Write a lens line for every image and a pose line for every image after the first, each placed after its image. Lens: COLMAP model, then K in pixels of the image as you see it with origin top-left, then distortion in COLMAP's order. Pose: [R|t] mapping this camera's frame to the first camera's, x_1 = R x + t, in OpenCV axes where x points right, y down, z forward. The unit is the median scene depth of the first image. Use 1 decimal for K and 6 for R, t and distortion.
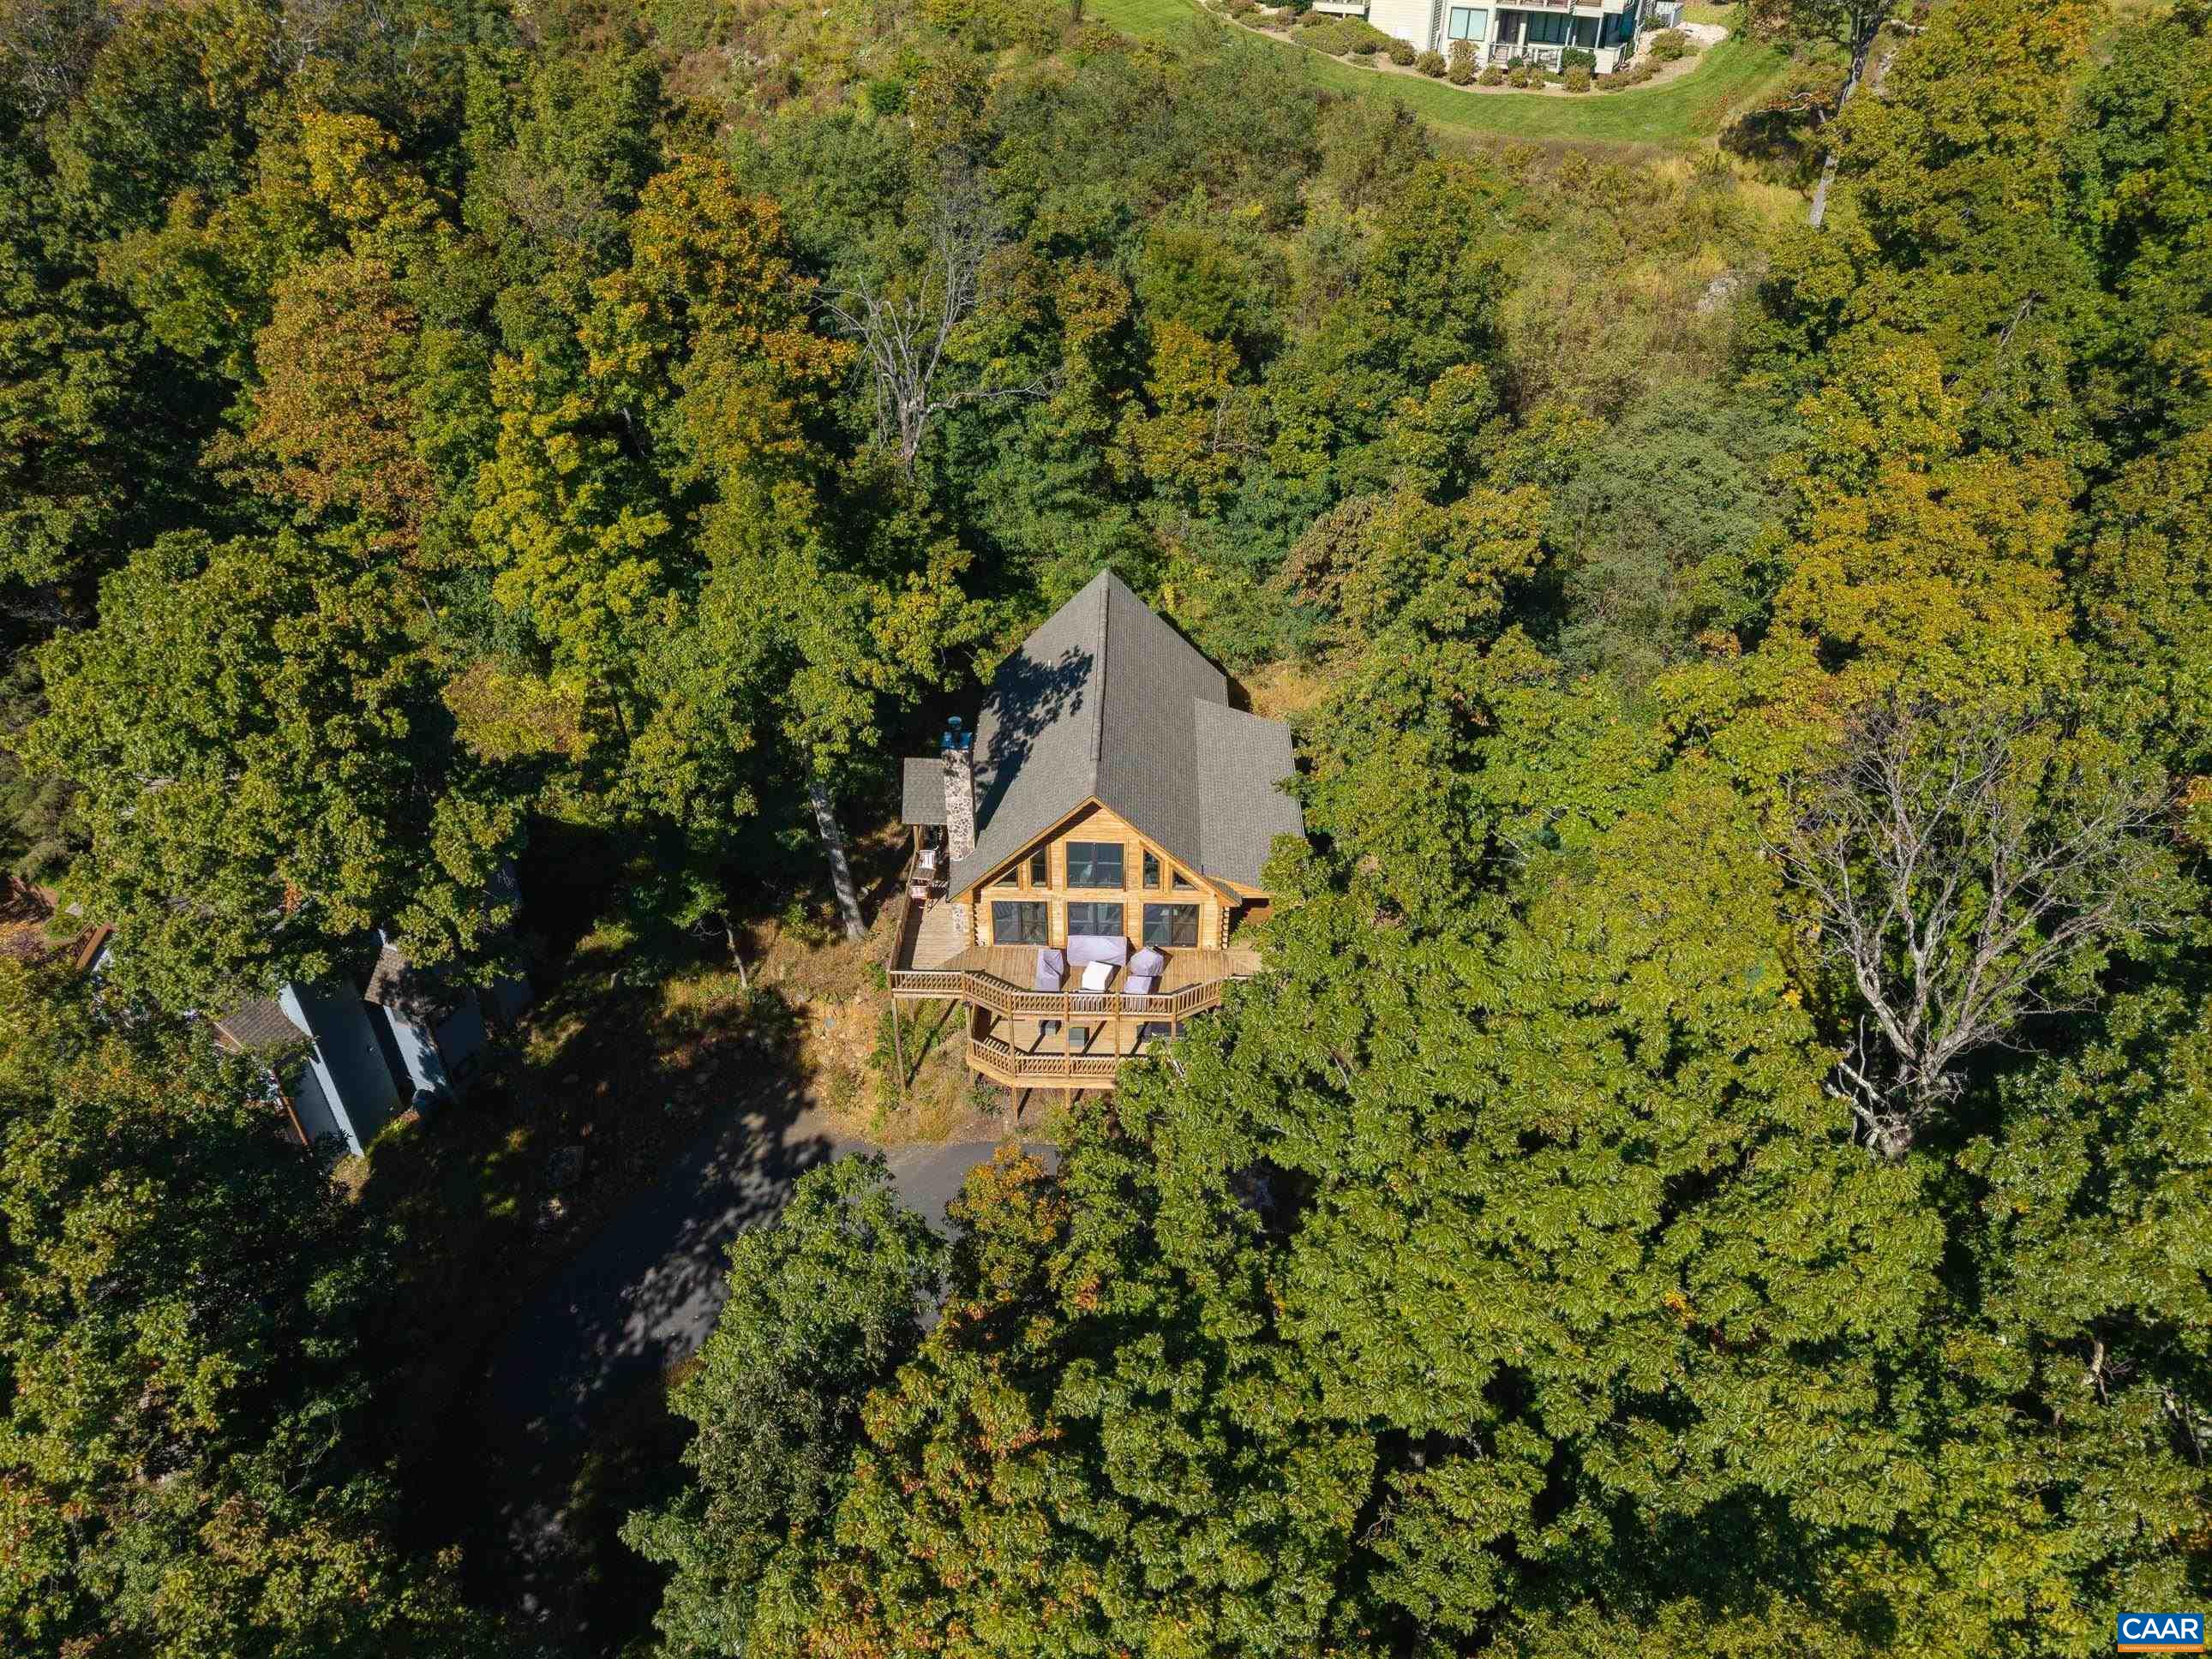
lens RADIAL K [[1540.6, 0, 1100.2], [0, 1540.6, 806.5], [0, 0, 1]] dist [0.023416, -0.000543]
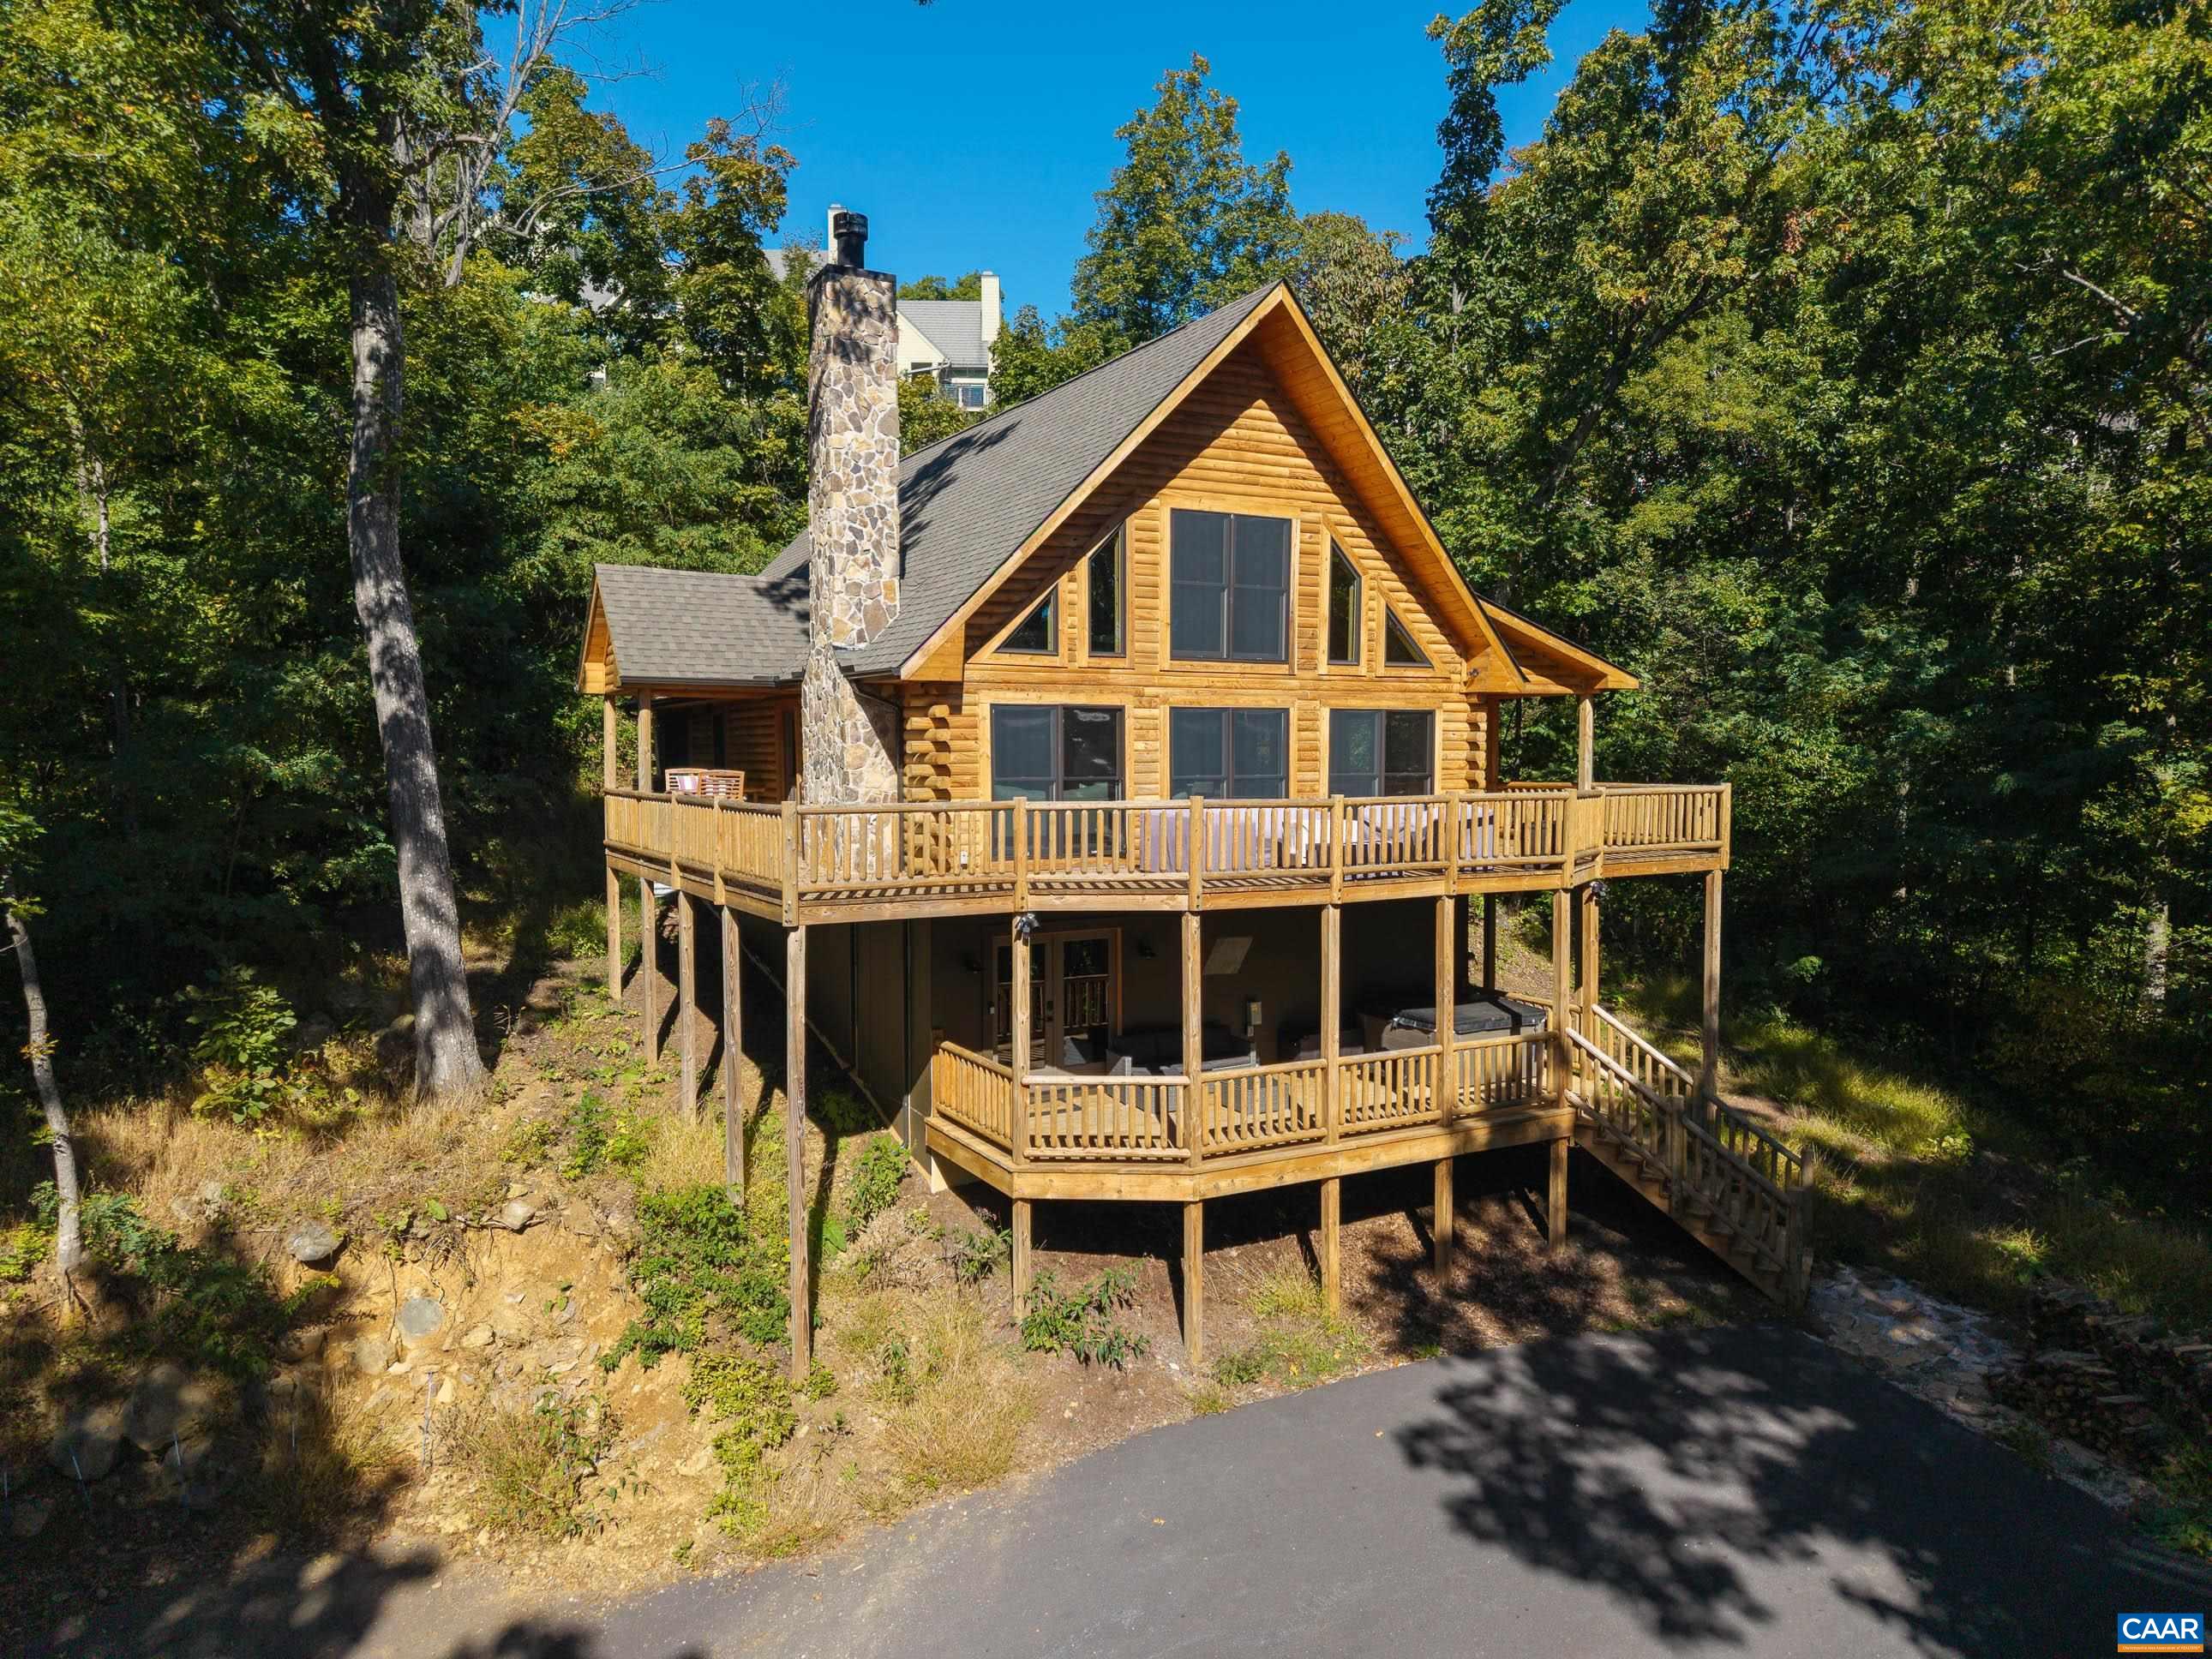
lens RADIAL K [[1577.9, 0, 1106.3], [0, 1577.9, 817.4], [0, 0, 1]] dist [0.031294, -0.000562]
pose [[0.861307, -0.030934, 0.507143, -0.234928], [0.289382, 0.850297, -0.439605, 0.253757], [-0.417623, 0.525393, 0.741318, 0.727665]]
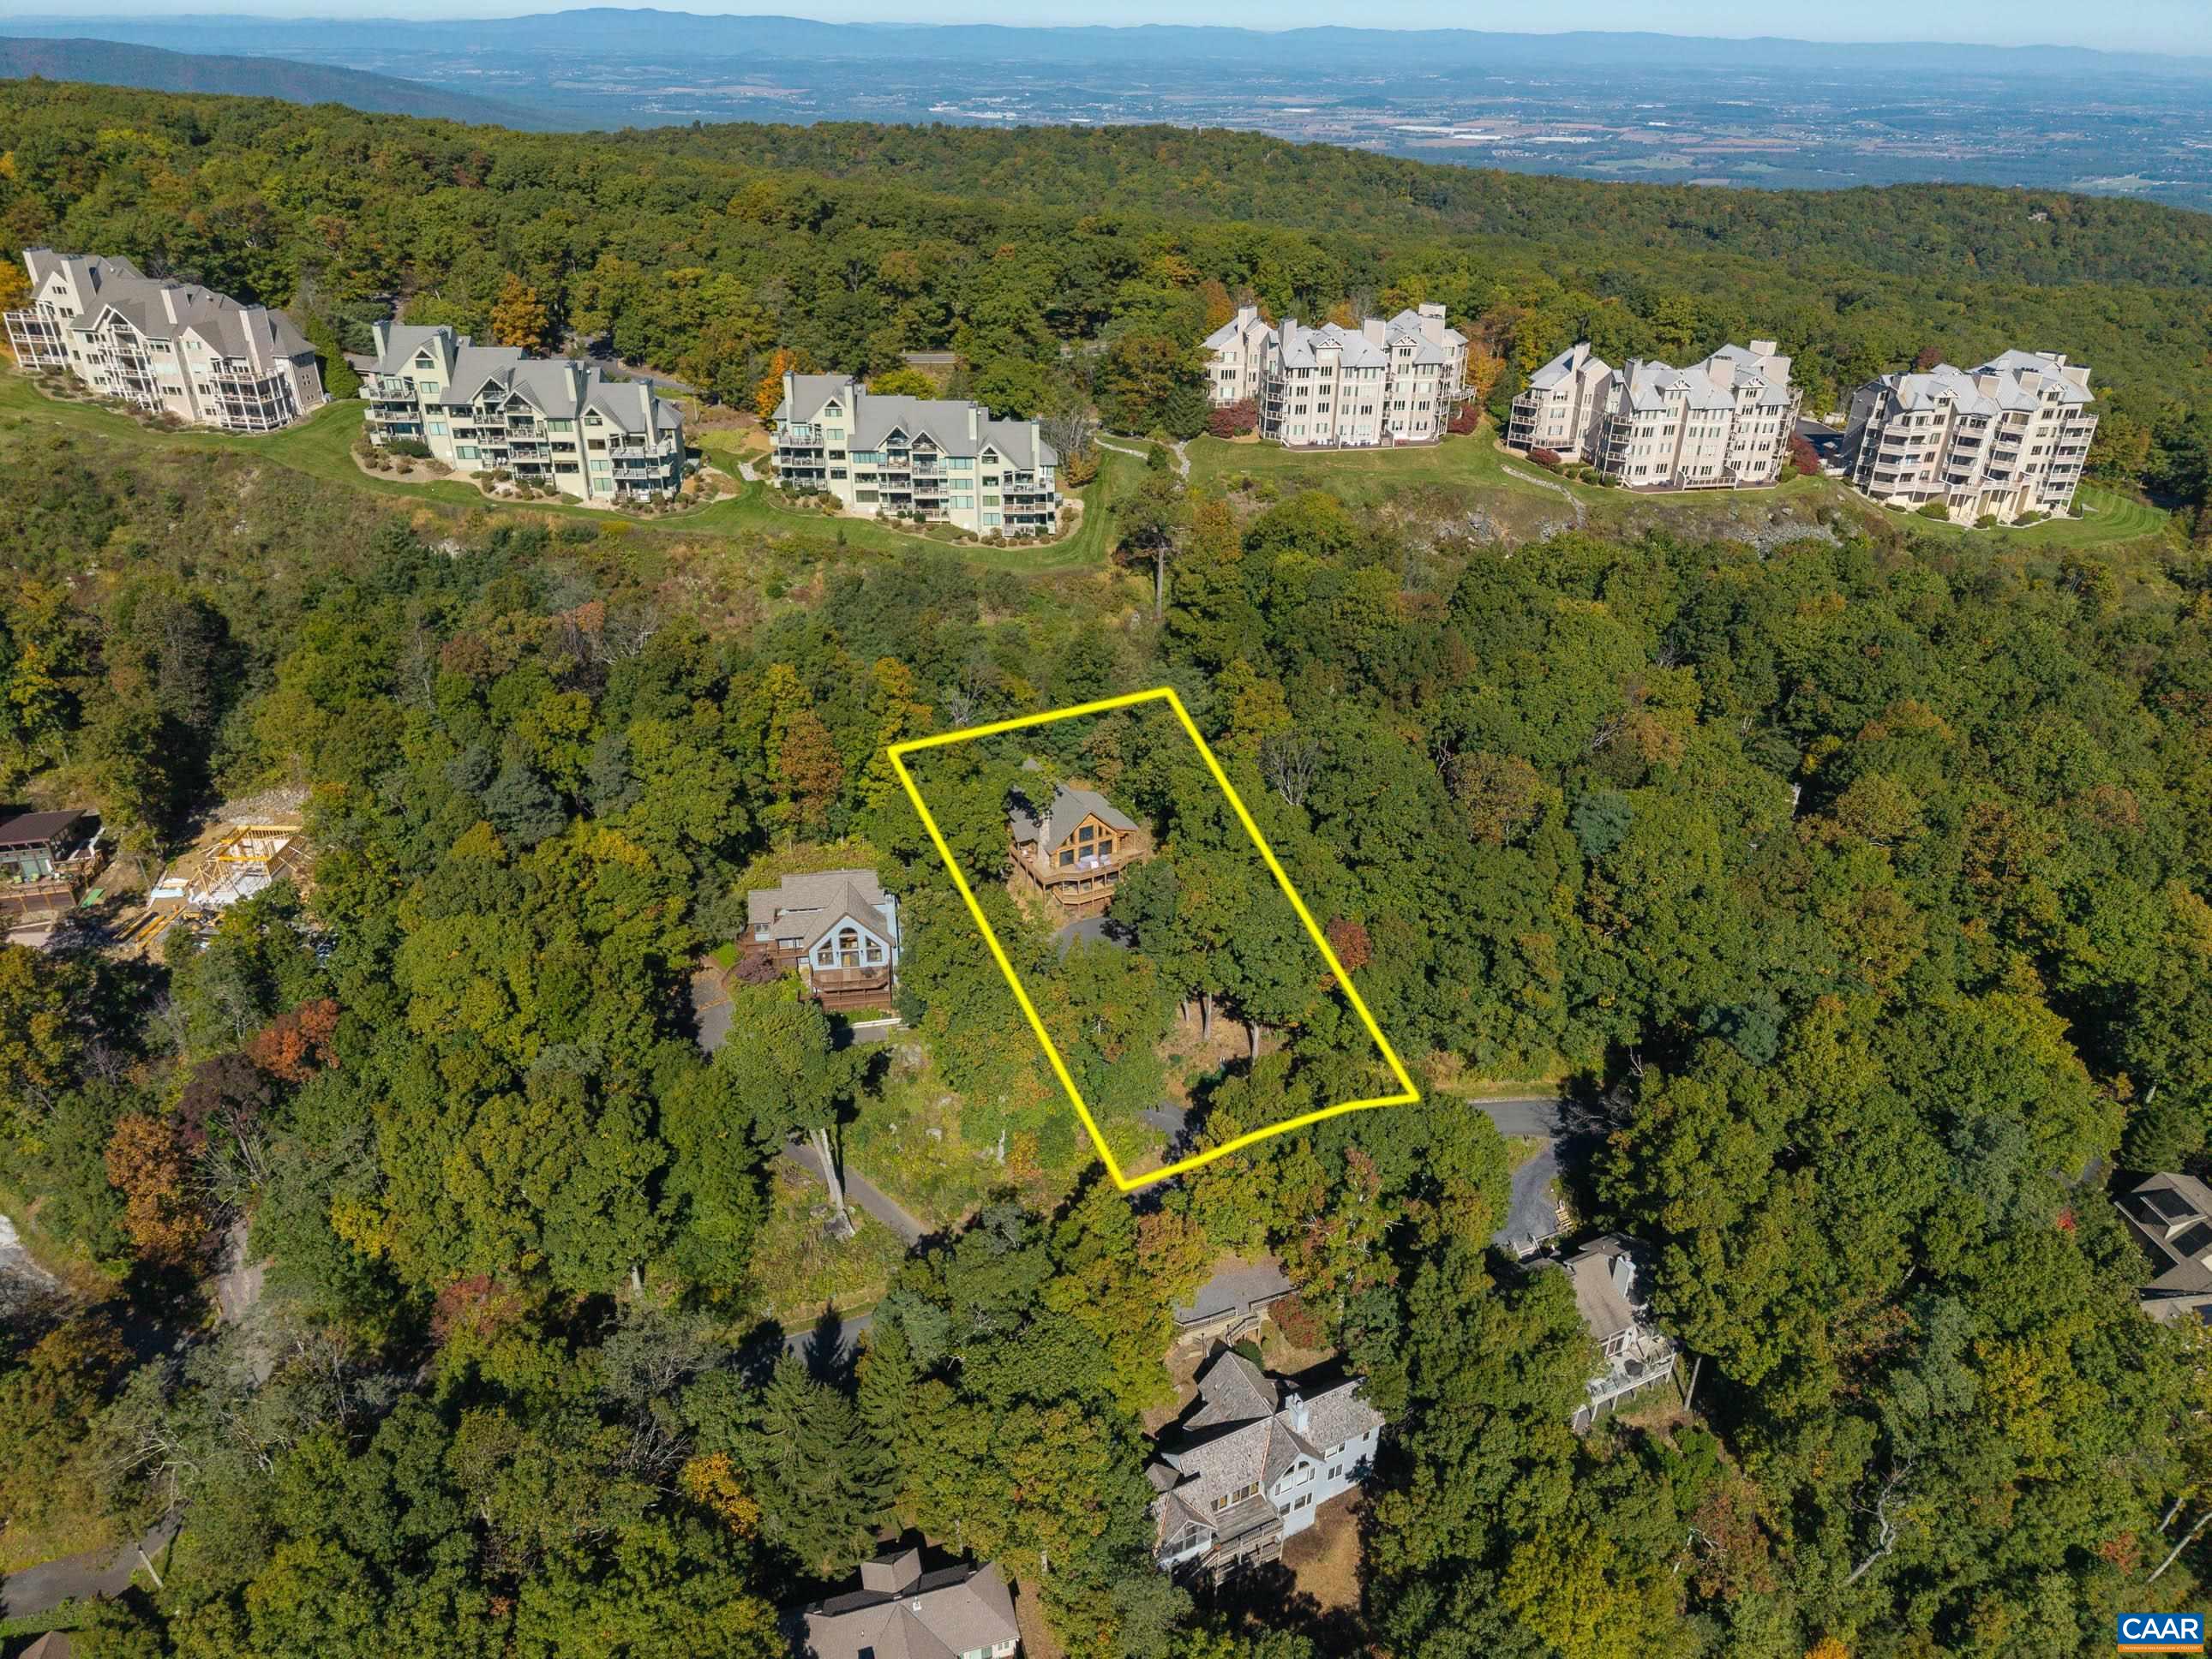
lens RADIAL K [[1549.8, 0, 1159.9], [0, 1549.8, 820.1], [0, 0, 1]] dist [-0.027862, 0.004468]
pose [[0.849980, -0.225958, 0.475896, -1.506056], [0.280129, 0.958905, -0.045035, 0.209978], [-0.446163, 0.171592, 0.878348, -2.146439]]
